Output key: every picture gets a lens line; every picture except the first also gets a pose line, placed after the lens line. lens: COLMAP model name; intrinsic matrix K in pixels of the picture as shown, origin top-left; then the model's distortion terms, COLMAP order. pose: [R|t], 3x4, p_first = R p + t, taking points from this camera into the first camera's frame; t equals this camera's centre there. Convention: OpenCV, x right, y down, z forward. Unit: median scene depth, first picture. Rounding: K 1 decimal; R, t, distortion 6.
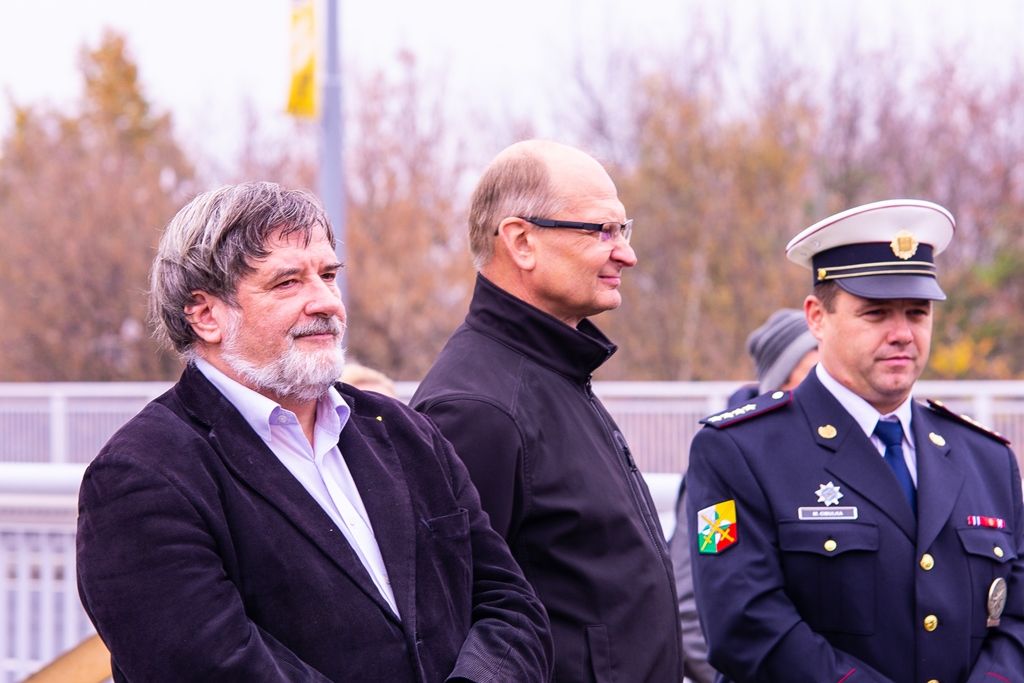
lens RADIAL K [[4678.3, 0, 512.0], [0, 4678.3, 341.5], [0, 0, 1]] dist [-0.129827, -1.465200]
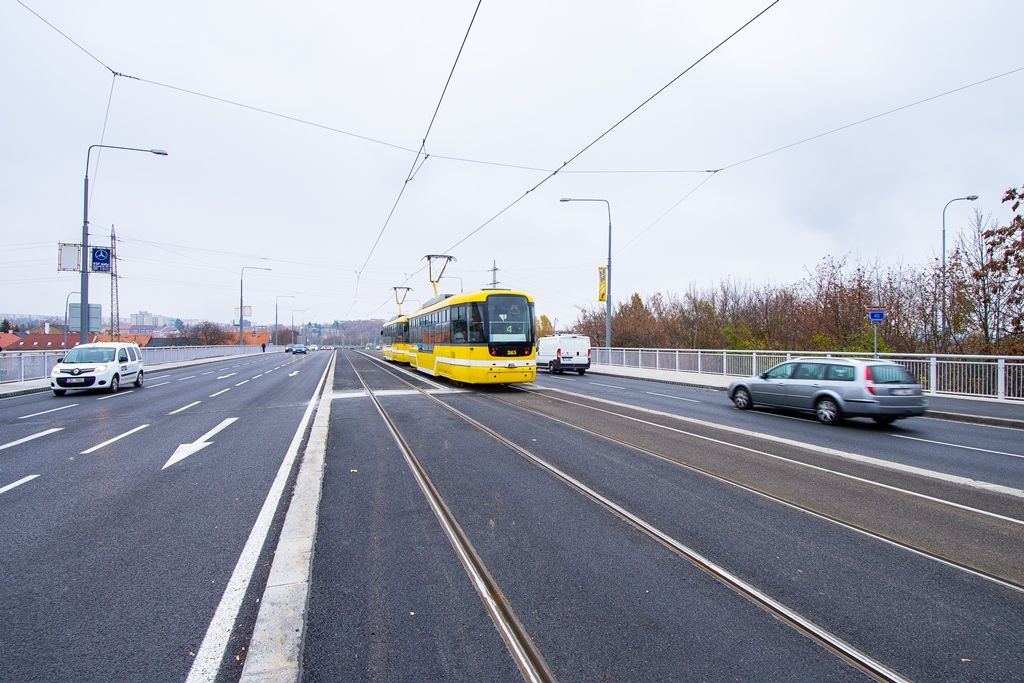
lens RADIAL K [[520.0, 0, 512.0], [0, 520.0, 341.5], [0, 0, 1]] dist [0.028541, -0.043010]
pose [[0.886756, 0.011385, -0.462097, 0.151356], [-0.009078, 0.999933, 0.007216, -0.000866], [0.462148, -0.002203, 0.886800, 0.364733]]
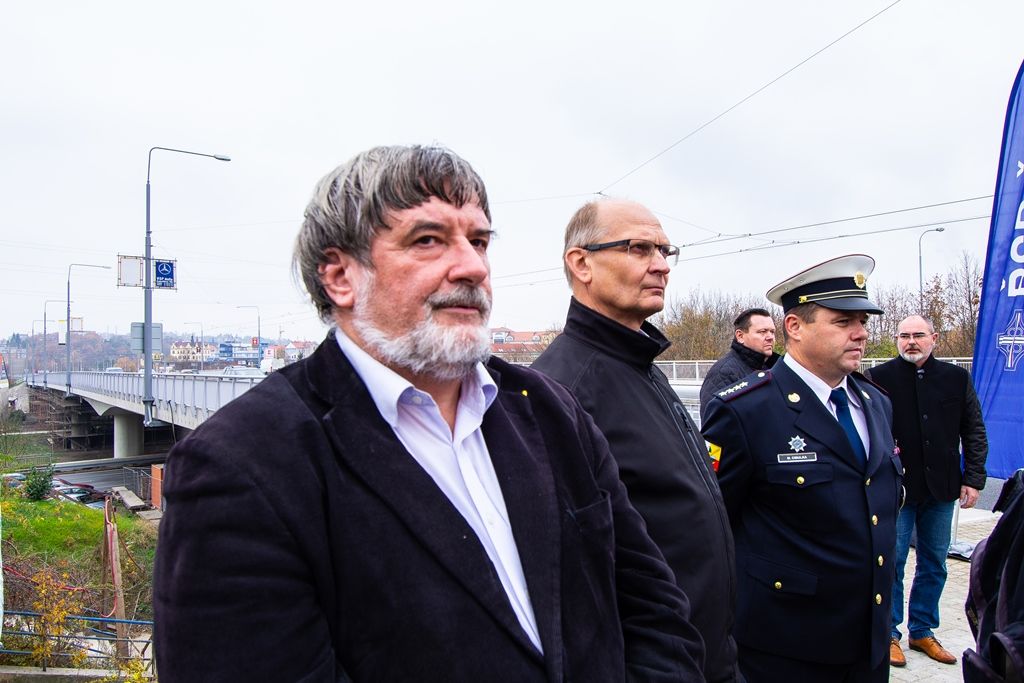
lens RADIAL K [[735.4, 0, 501.6], [0, 735.4, 340.5], [0, 0, 1]] dist [0.009358, 0.001961]
pose [[0.977142, -0.012888, -0.212199, 0.002421], [0.009024, 0.999776, -0.019169, 0.000370], [0.212398, 0.016816, 0.977039, 0.082049]]
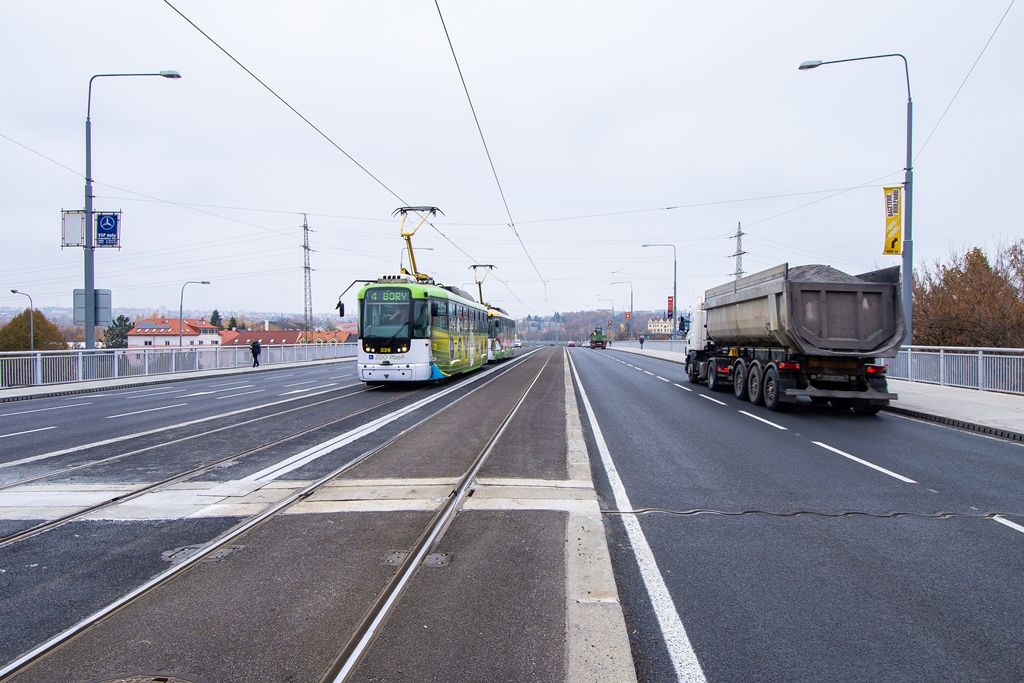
lens RADIAL K [[635.4, 0, 512.0], [0, 635.4, 341.5], [0, 0, 1]] dist [0.000902, -0.003062]
pose [[0.637354, 0.011976, -0.770478, 0.108798], [0.001999, 0.999850, 0.017194, 0.000624], [0.770569, -0.012499, 0.637234, 0.545213]]
